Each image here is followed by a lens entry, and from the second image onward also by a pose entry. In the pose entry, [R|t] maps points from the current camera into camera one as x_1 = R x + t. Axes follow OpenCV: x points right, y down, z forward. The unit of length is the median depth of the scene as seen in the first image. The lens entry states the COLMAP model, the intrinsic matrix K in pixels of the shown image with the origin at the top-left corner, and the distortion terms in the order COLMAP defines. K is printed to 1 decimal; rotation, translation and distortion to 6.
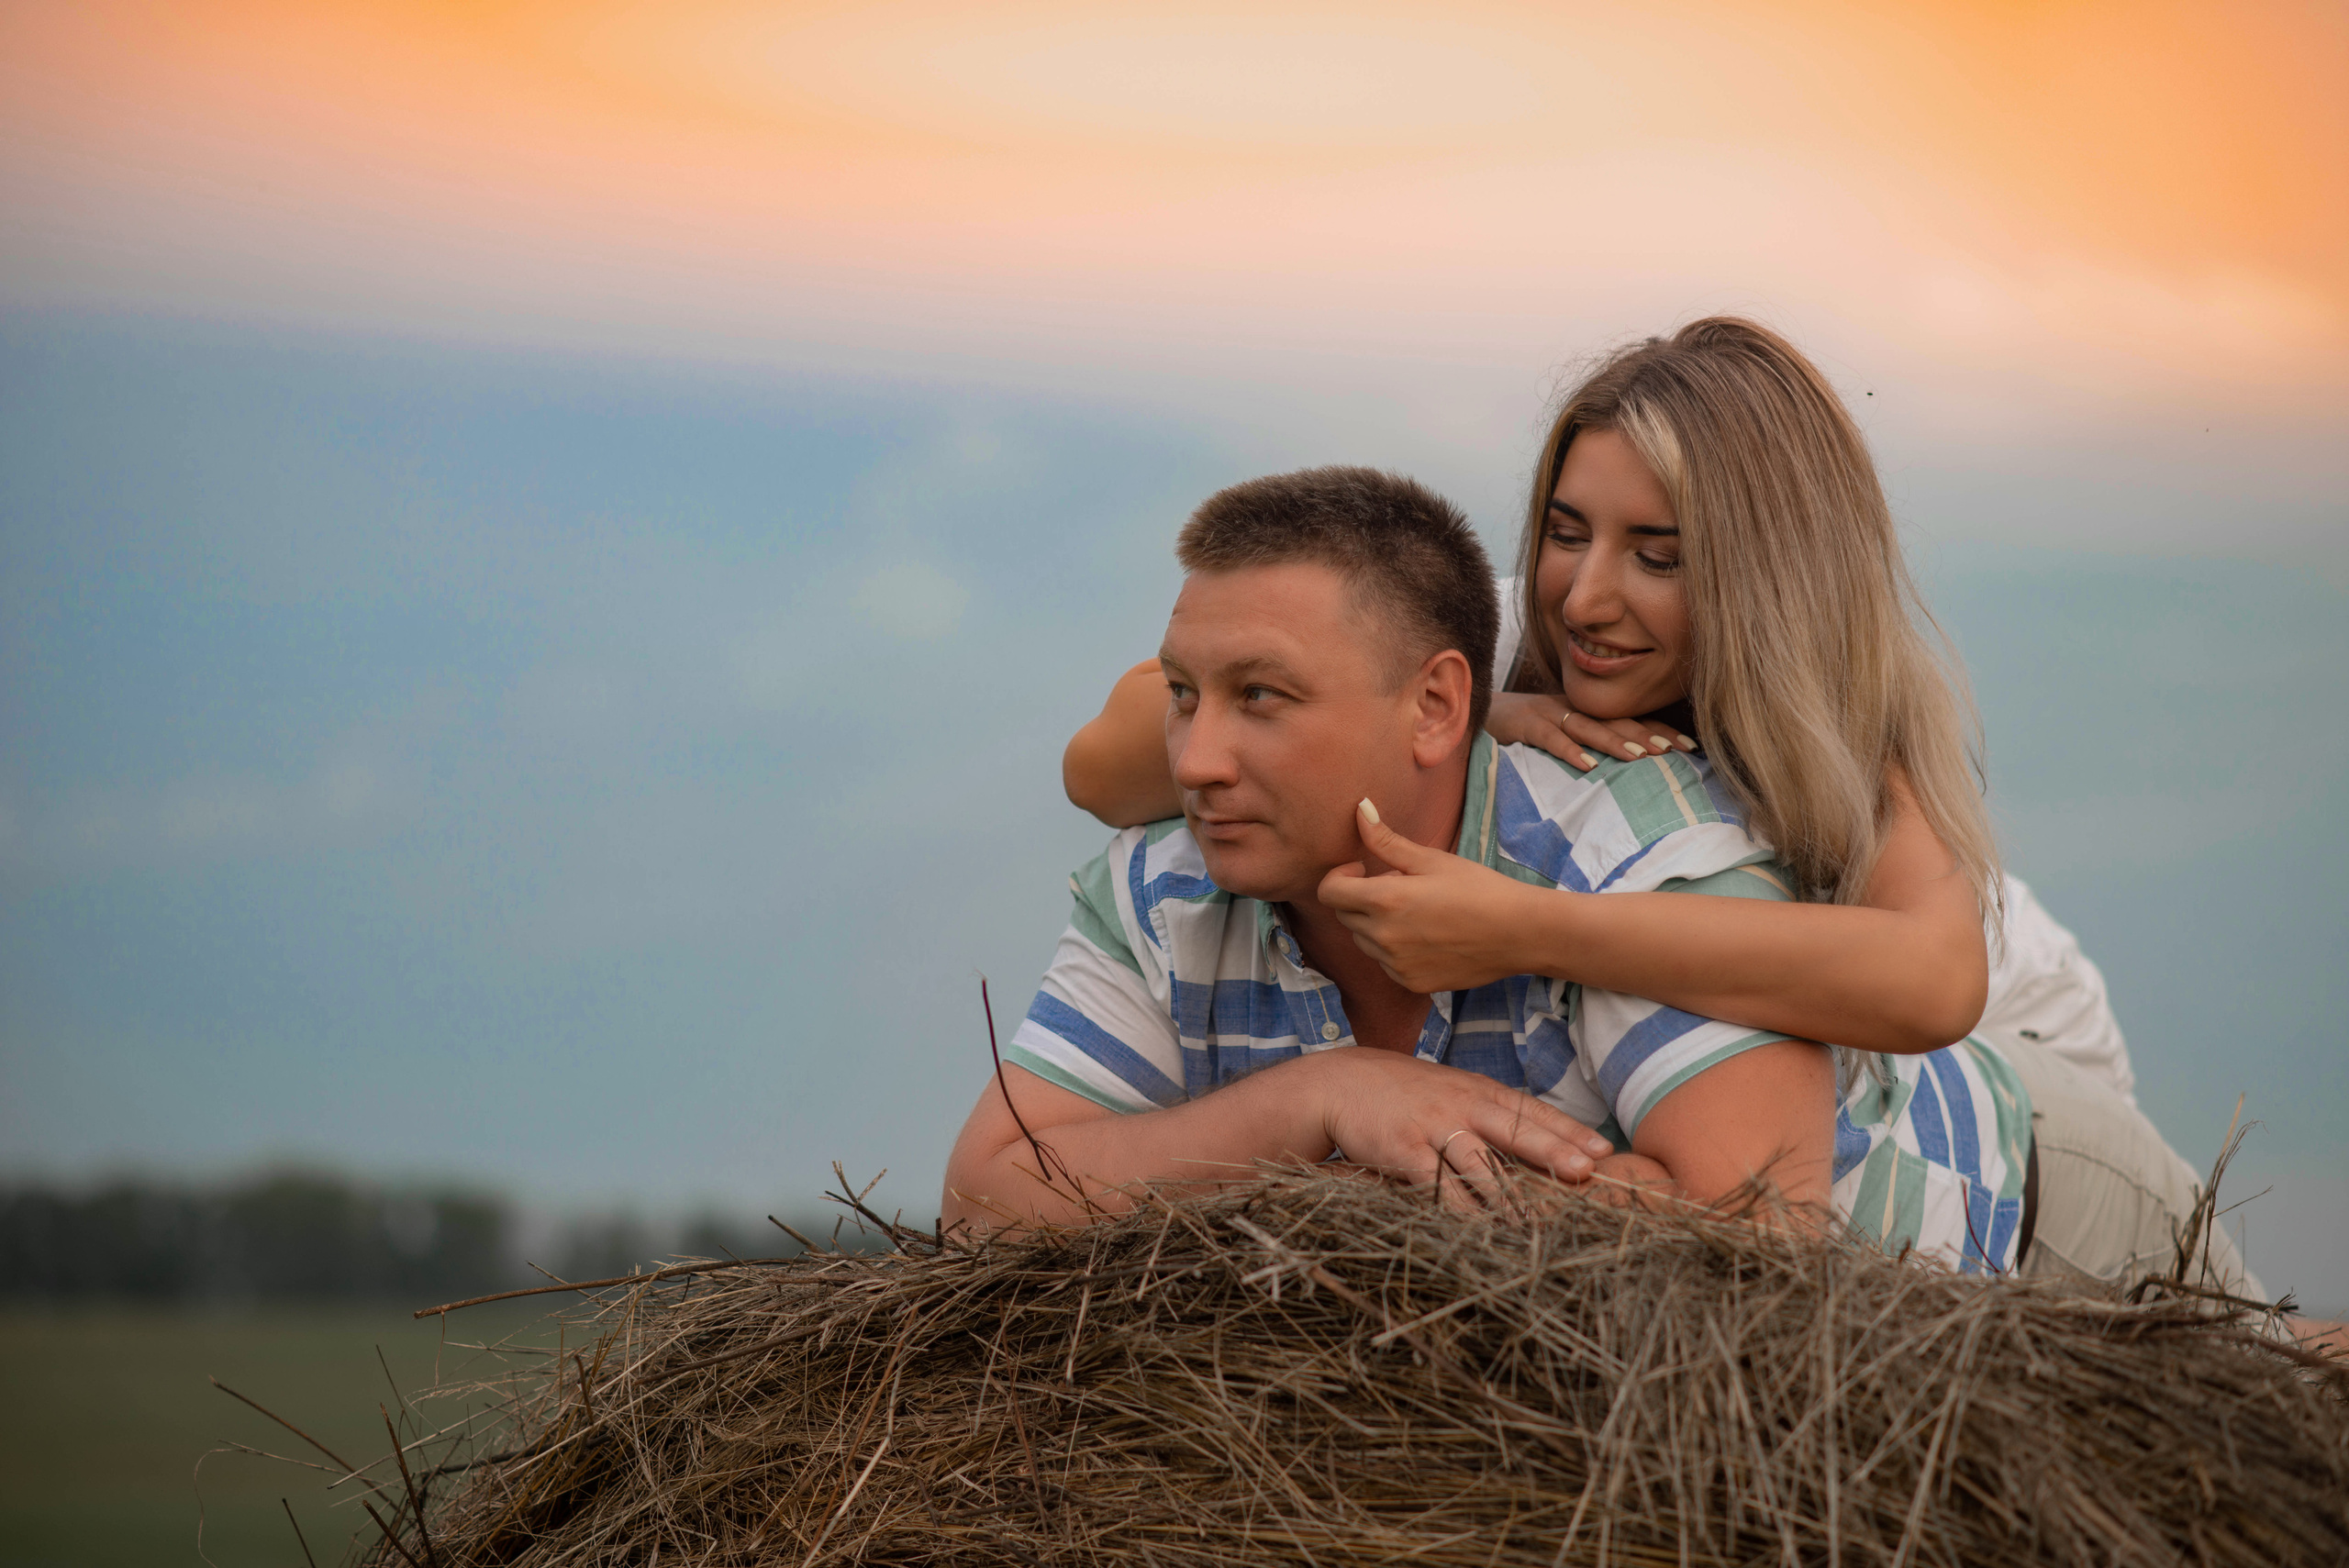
lens RADIAL K [[5318.3, 0, 1193.6], [0, 5318.3, 784.7], [0, 0, 1]] dist [0.054235, 0.000000]
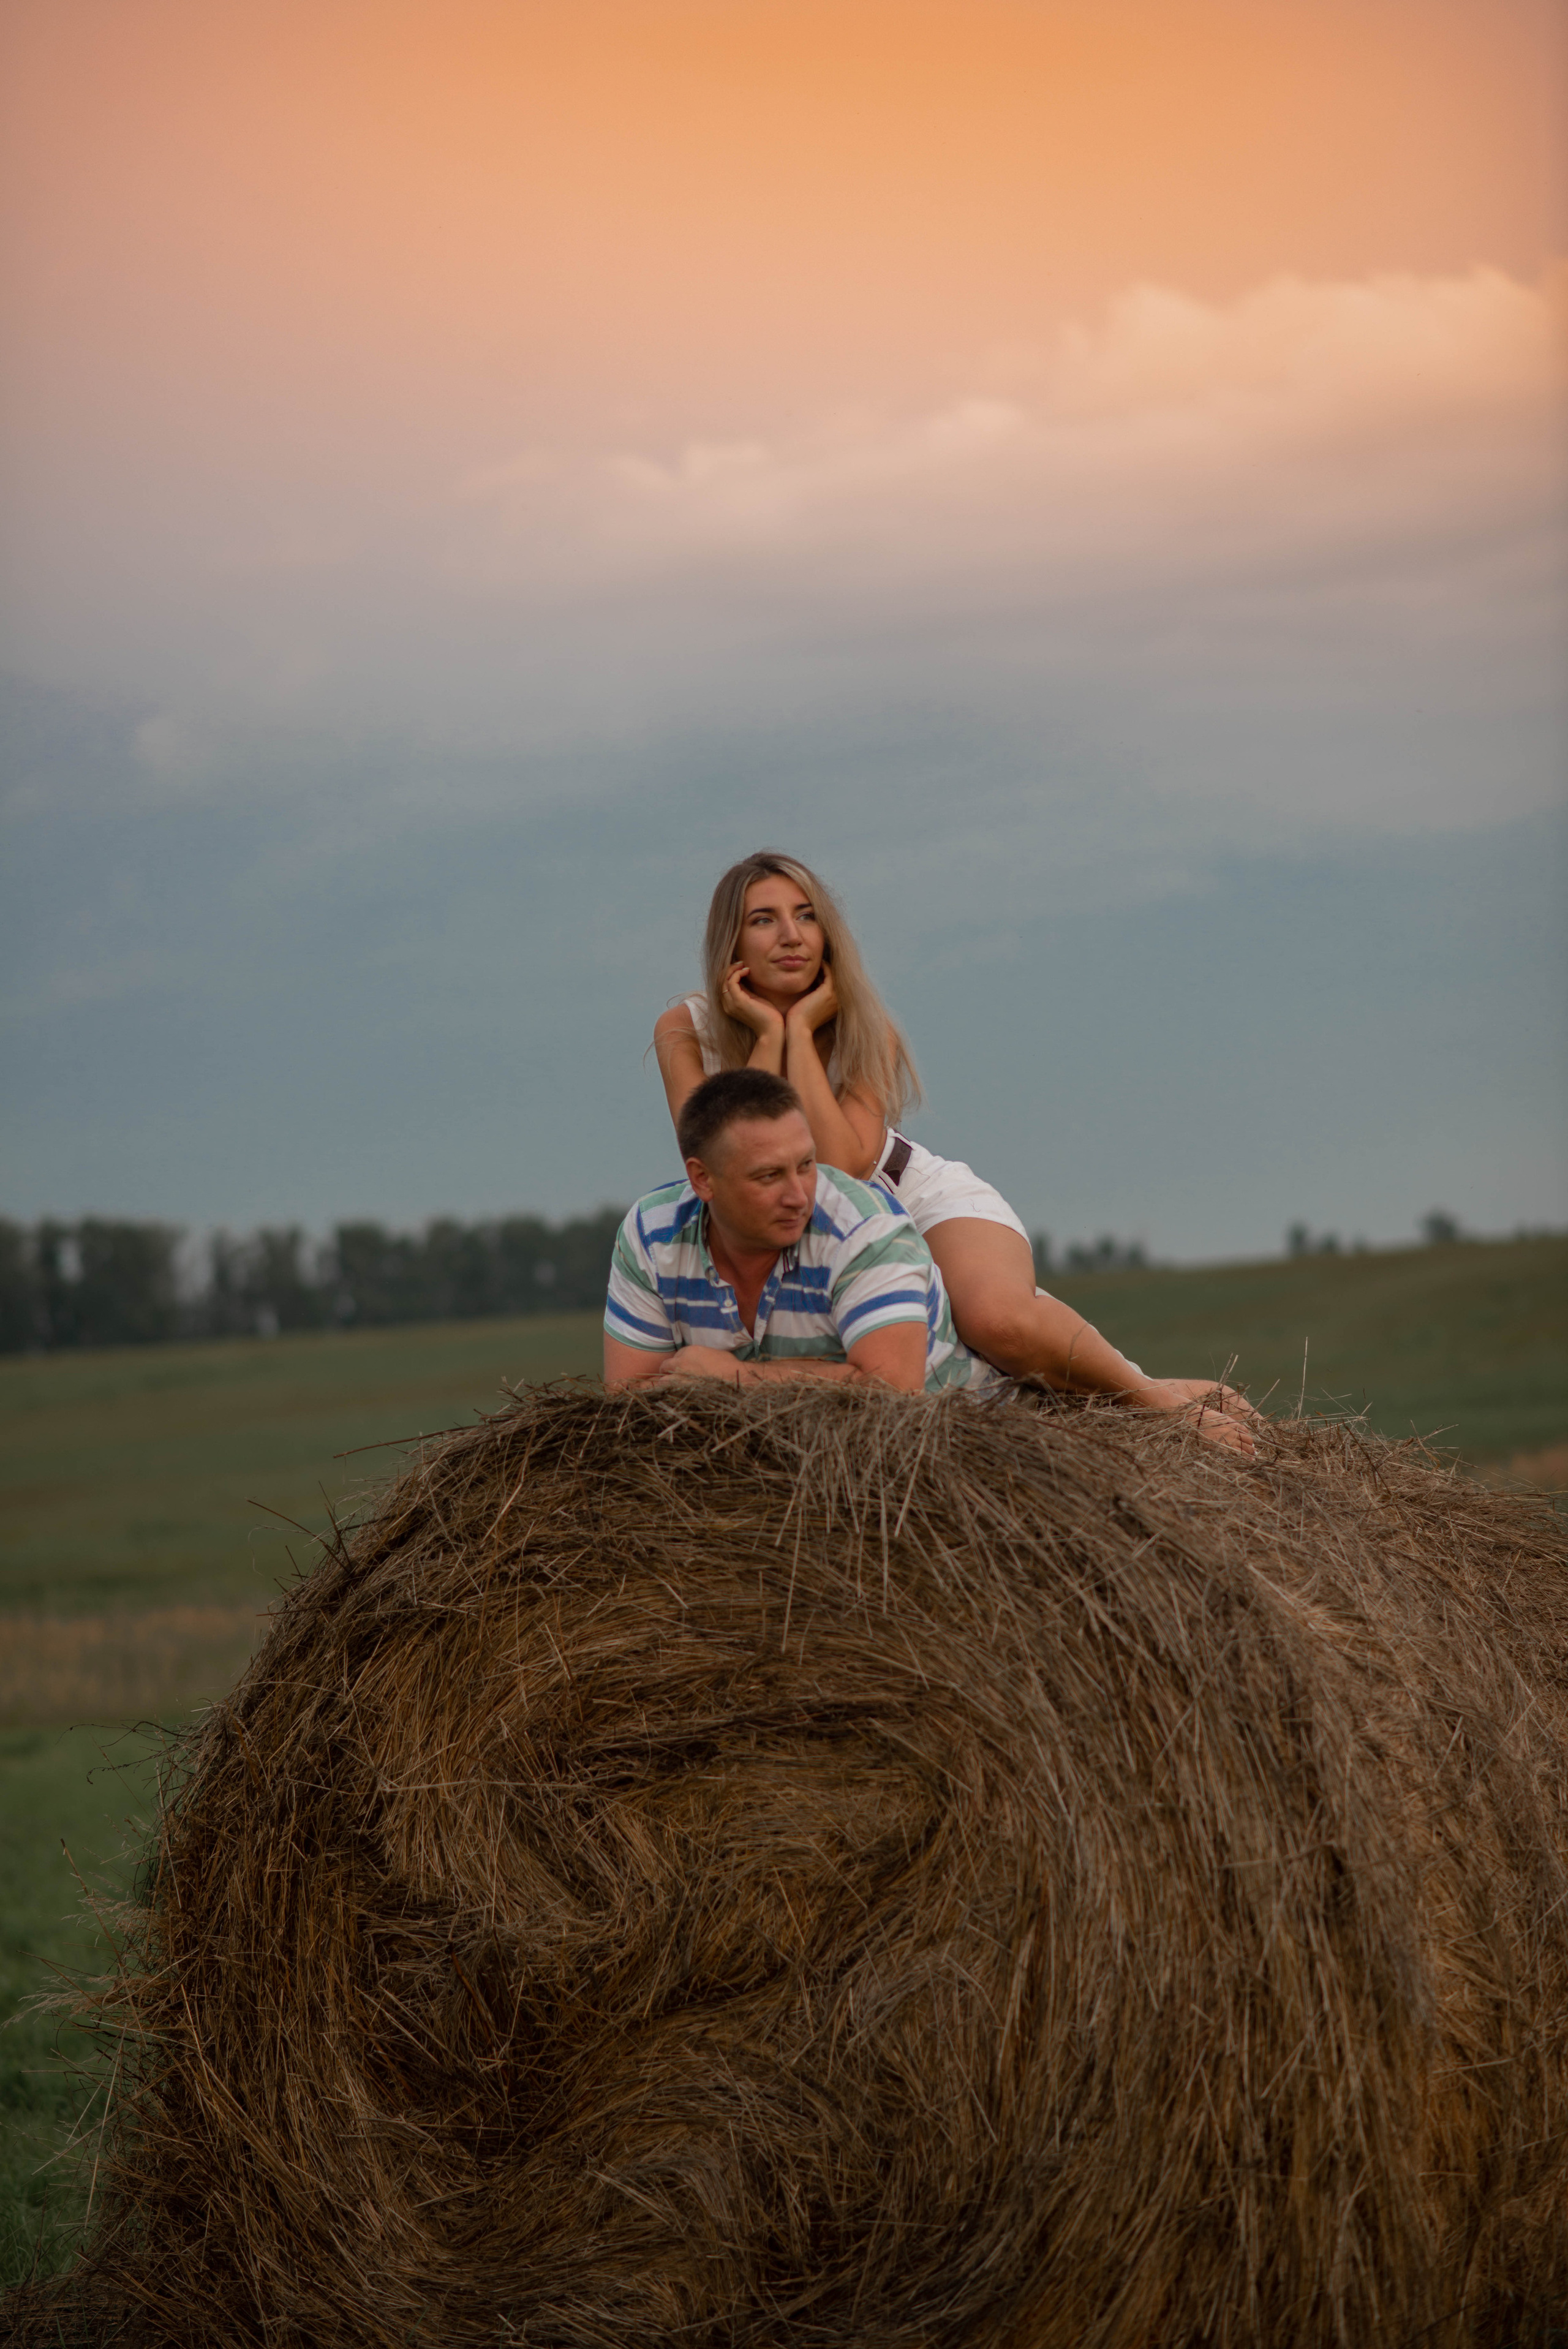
lens RADIAL K [[5318.5, 0, 780.2], [0, 5318.5, 1180.4], [0, 0, 1]] dist [0.054235, 0.000000]
pose [[0.995937, -0.089337, -0.011374, 0.106846], [0.089962, 0.992736, 0.079891, -0.225617], [0.004154, -0.080590, 0.996739, -1.550332]]
